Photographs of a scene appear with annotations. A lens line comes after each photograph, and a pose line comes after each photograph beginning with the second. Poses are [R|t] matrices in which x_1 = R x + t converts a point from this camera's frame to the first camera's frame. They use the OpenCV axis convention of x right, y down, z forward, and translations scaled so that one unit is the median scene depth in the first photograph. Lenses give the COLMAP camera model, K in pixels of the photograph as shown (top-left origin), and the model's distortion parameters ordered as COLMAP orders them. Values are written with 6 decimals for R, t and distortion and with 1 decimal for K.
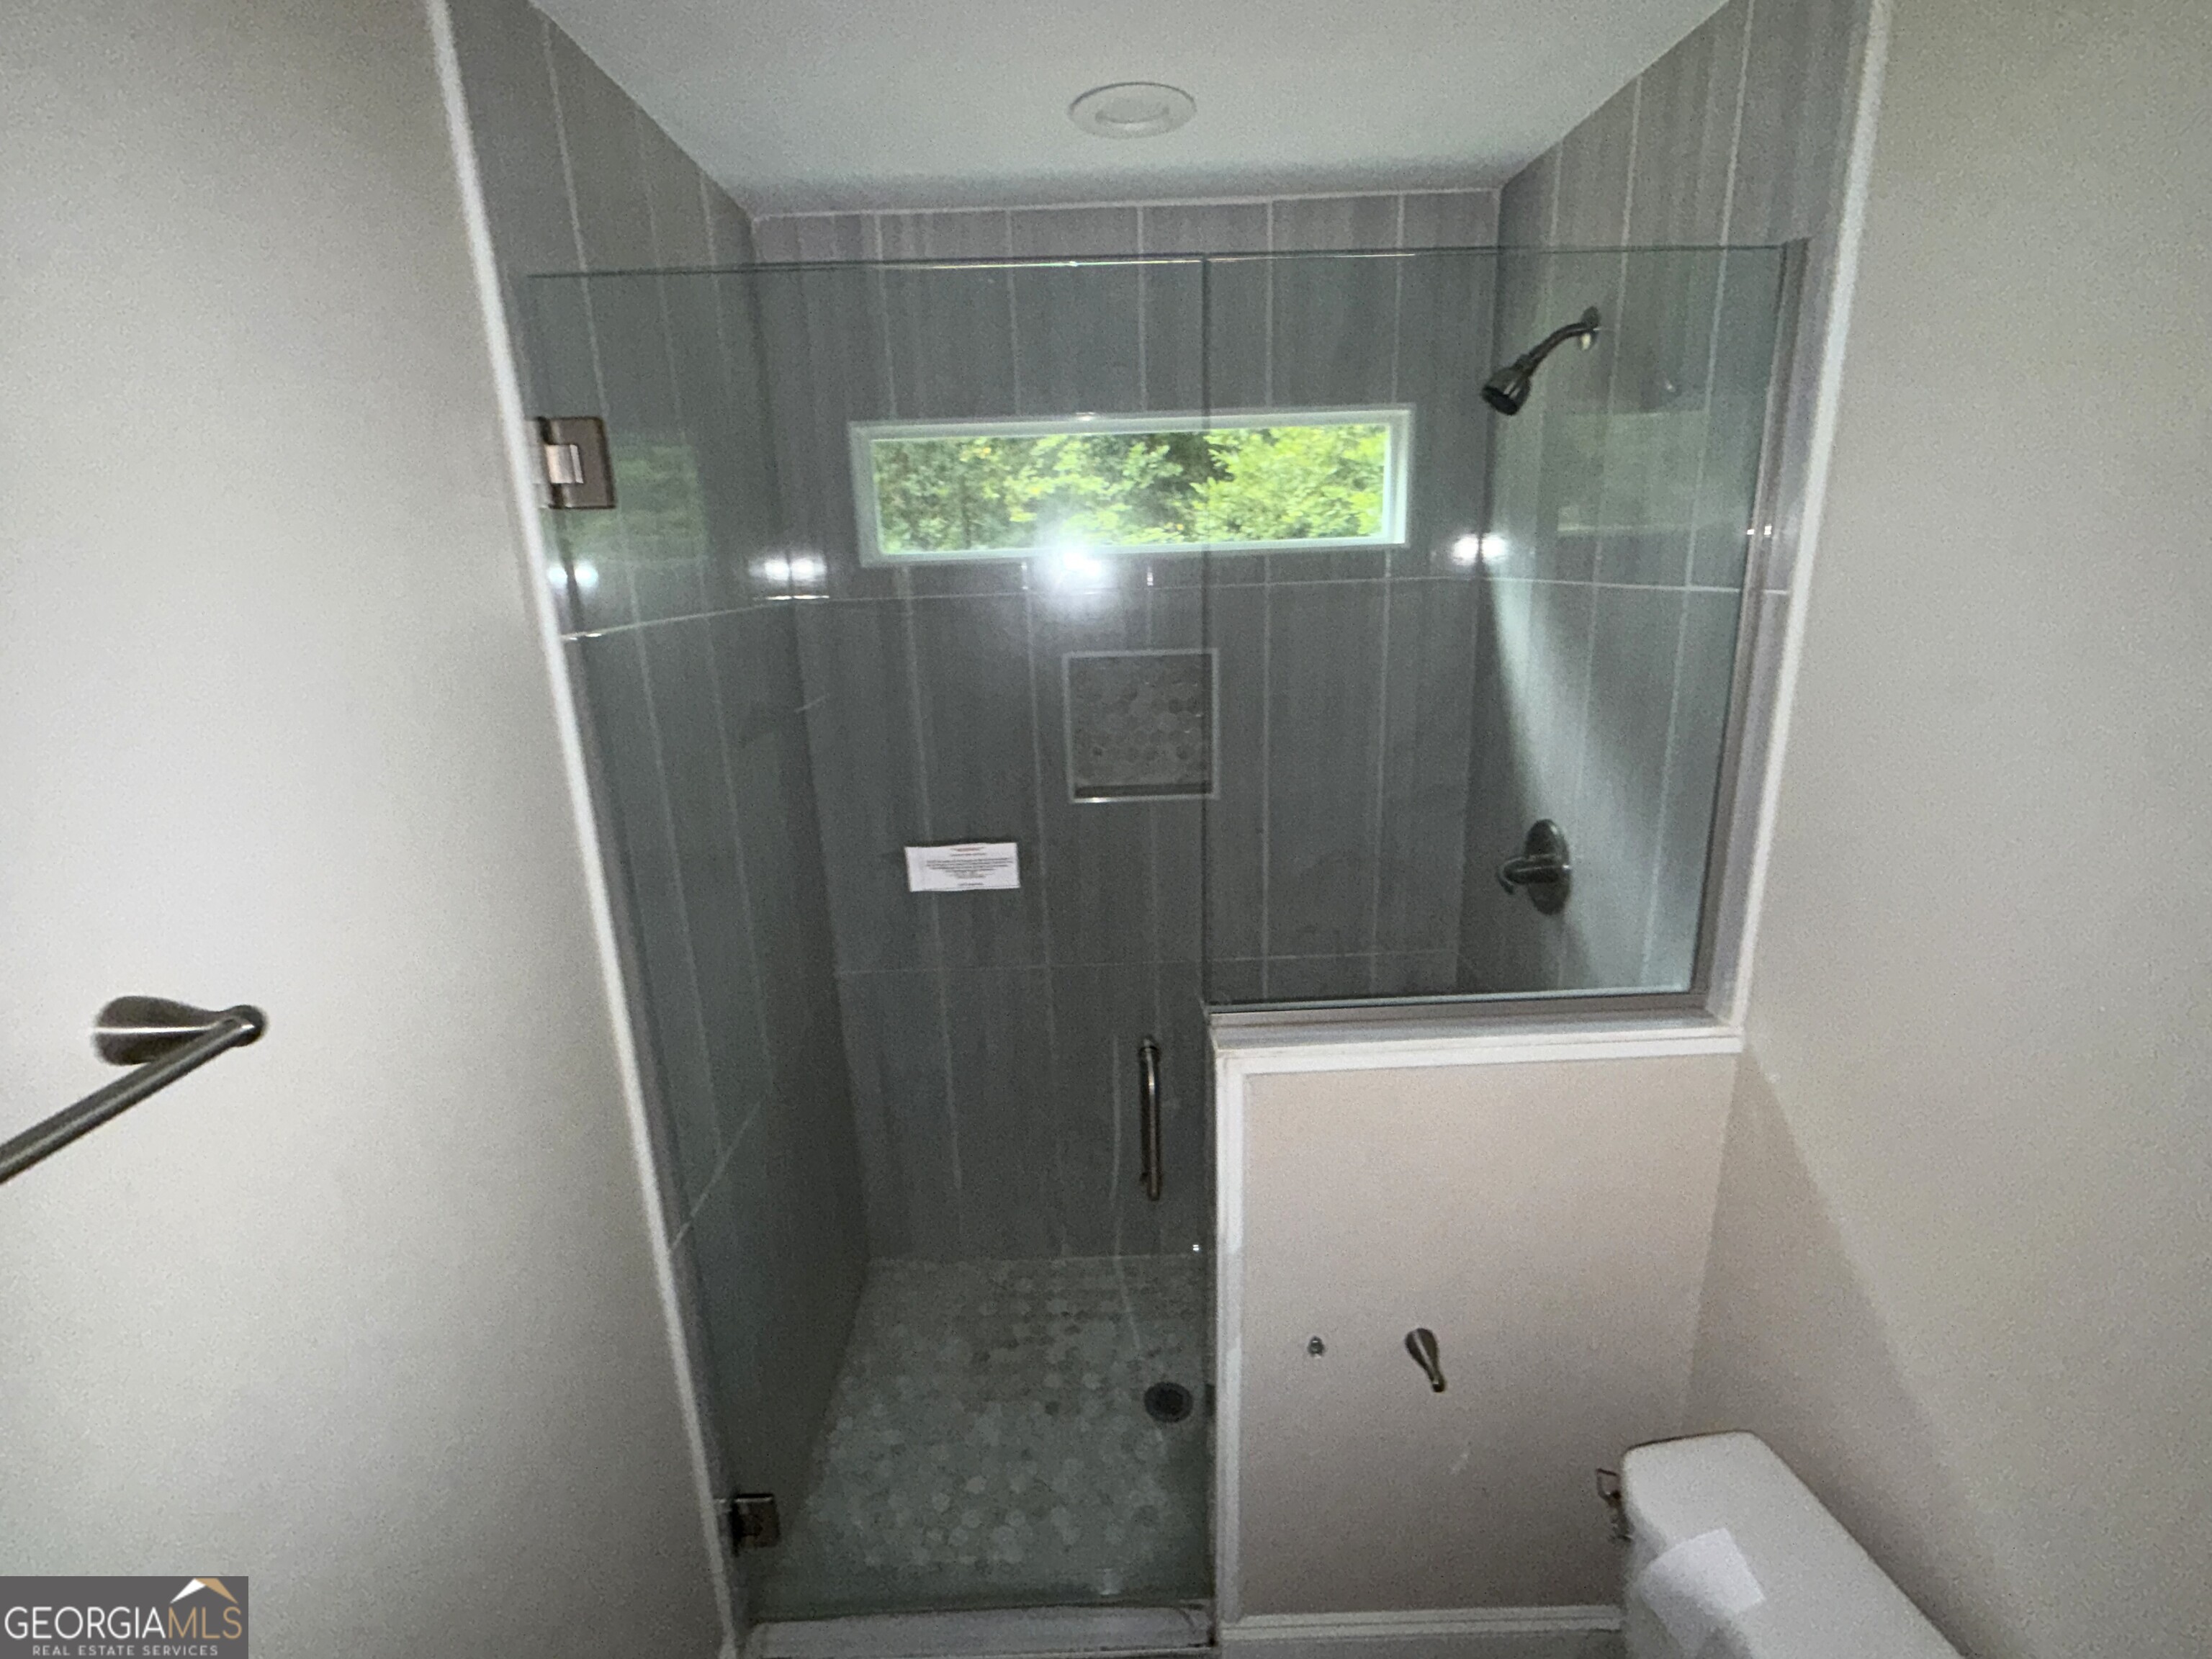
lens RADIAL K [[1004.9, 0, 1096.9], [0, 1004.9, 827.8], [0, 0, 1]] dist [0.003492, -0.001056]
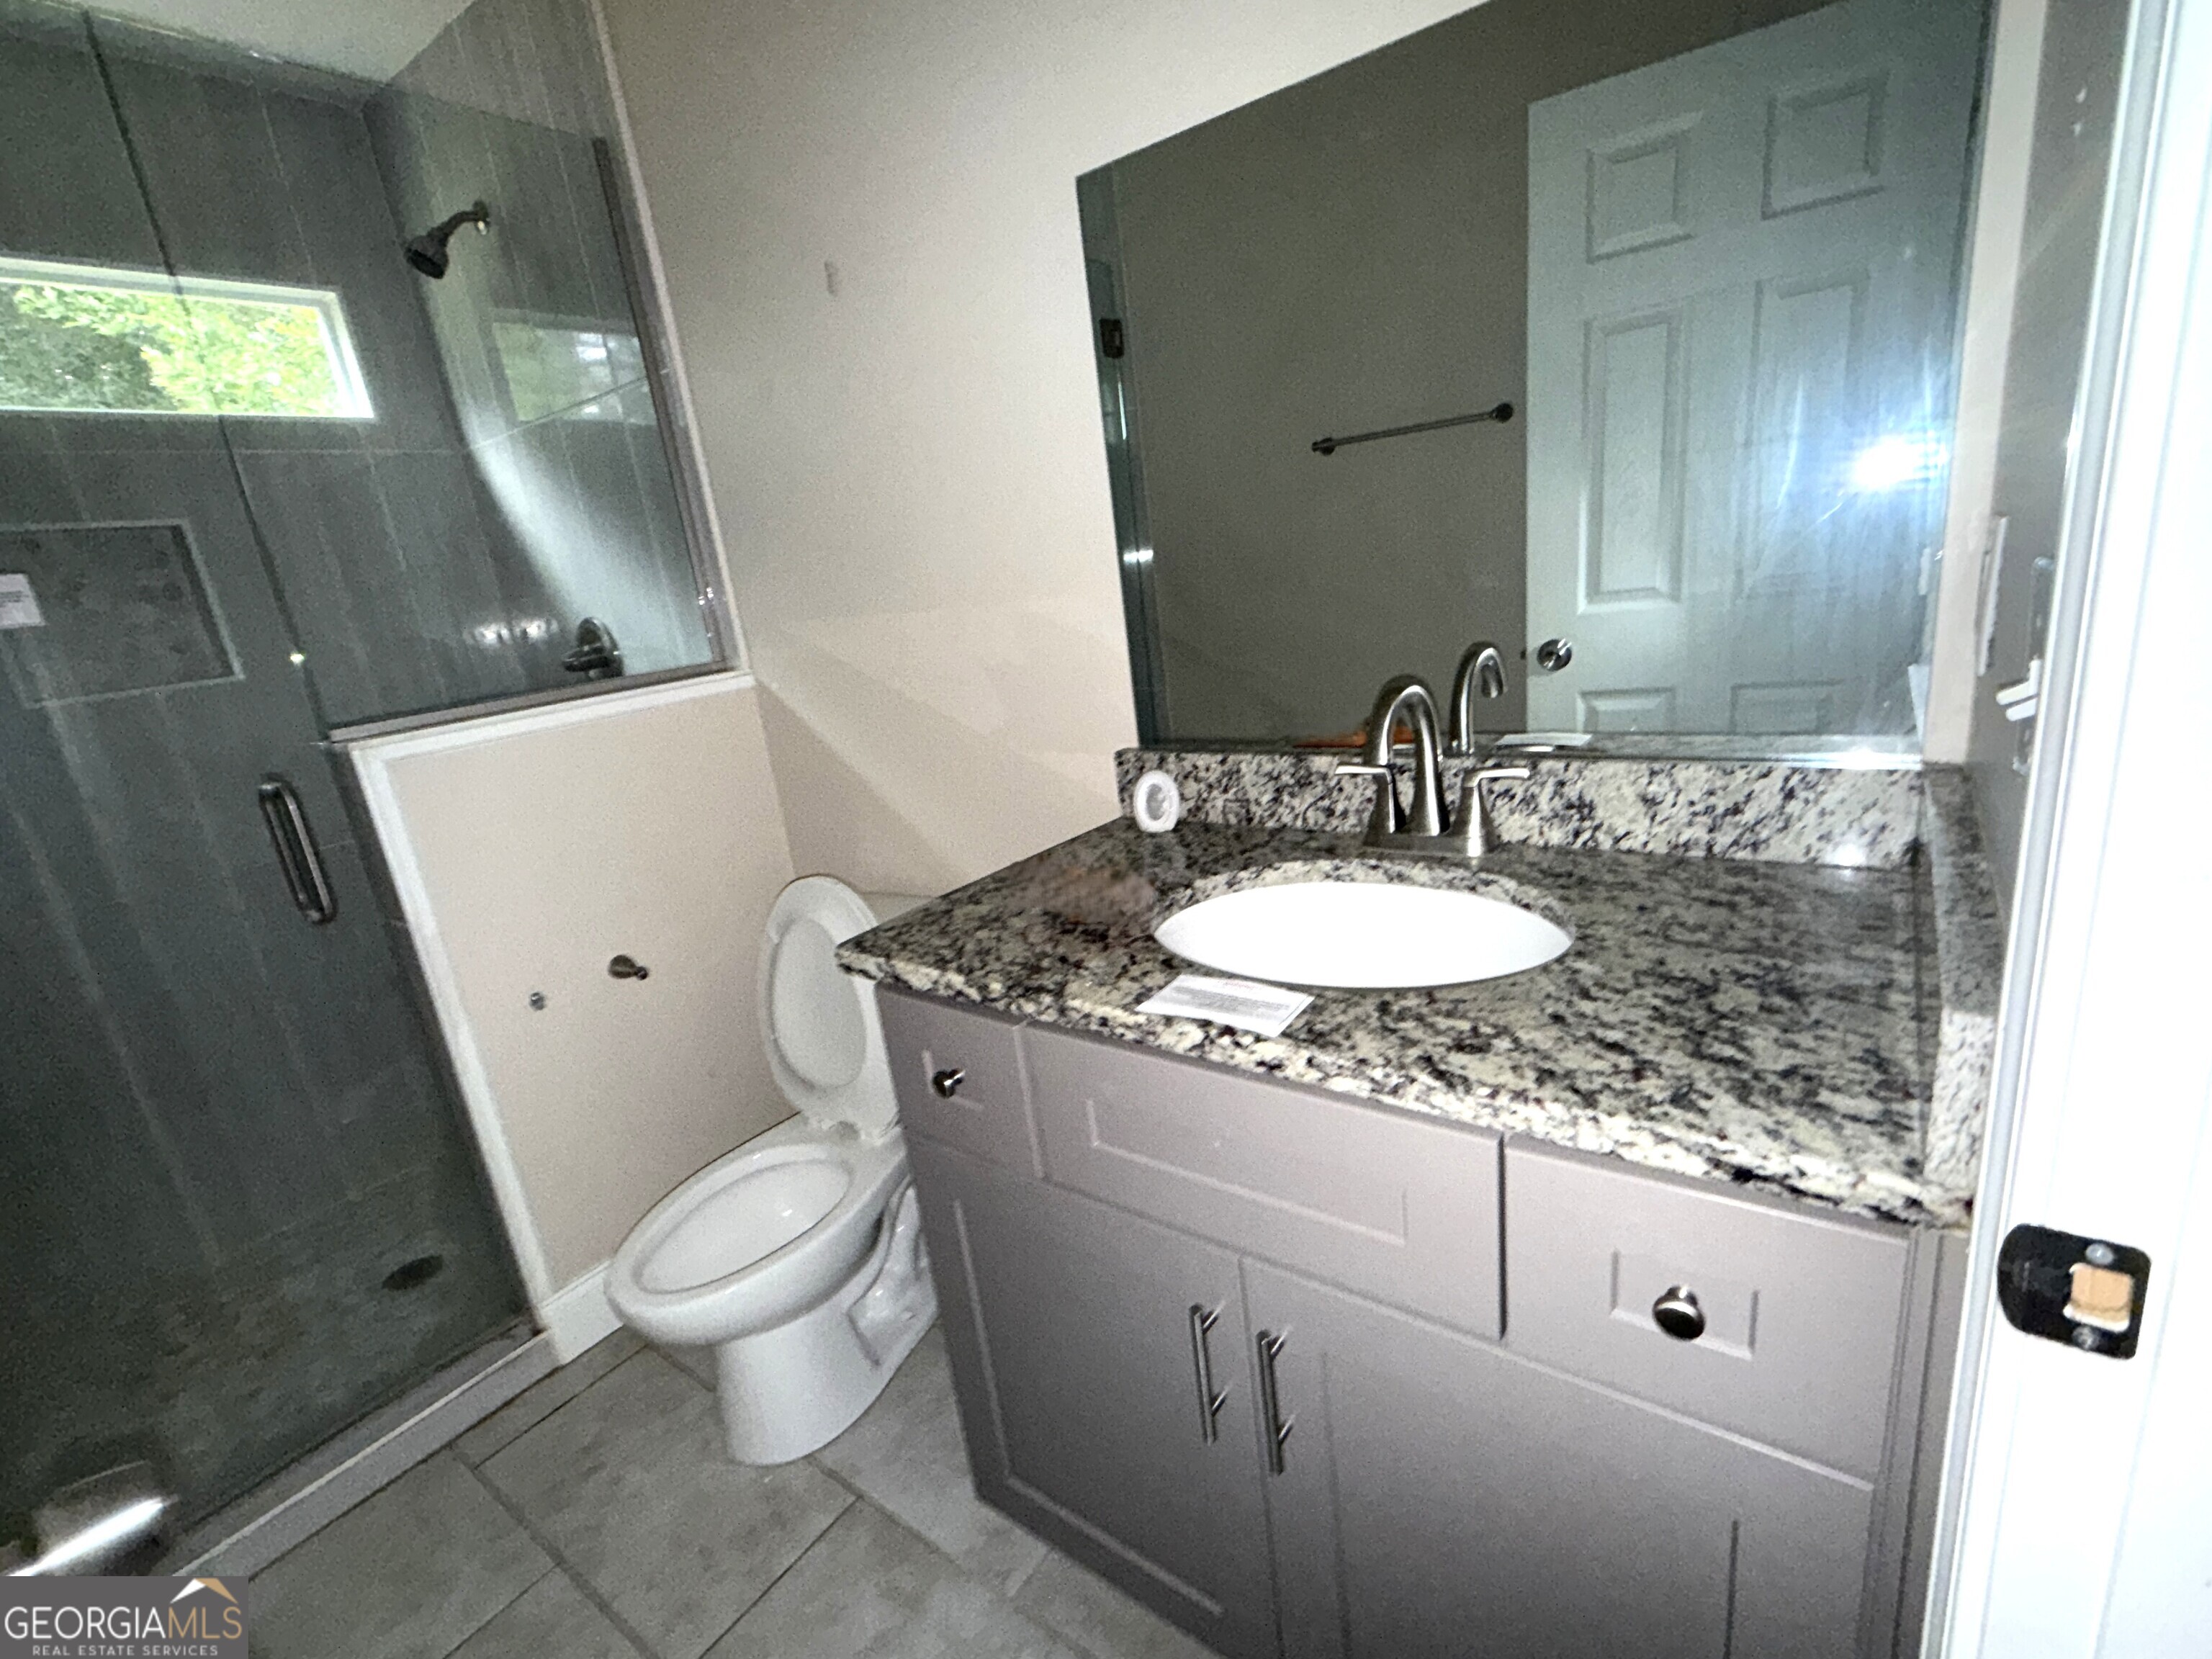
lens RADIAL K [[1004.9, 0, 1115.1], [0, 1004.9, 839.6], [0, 0, 1]] dist [0.003492, -0.001056]
pose [[0.604334, -0.258996, 0.753460, -0.191820], [0.302941, 0.949357, 0.083352, 0.389485], [-0.736890, 0.177881, 0.652189, -0.284038]]
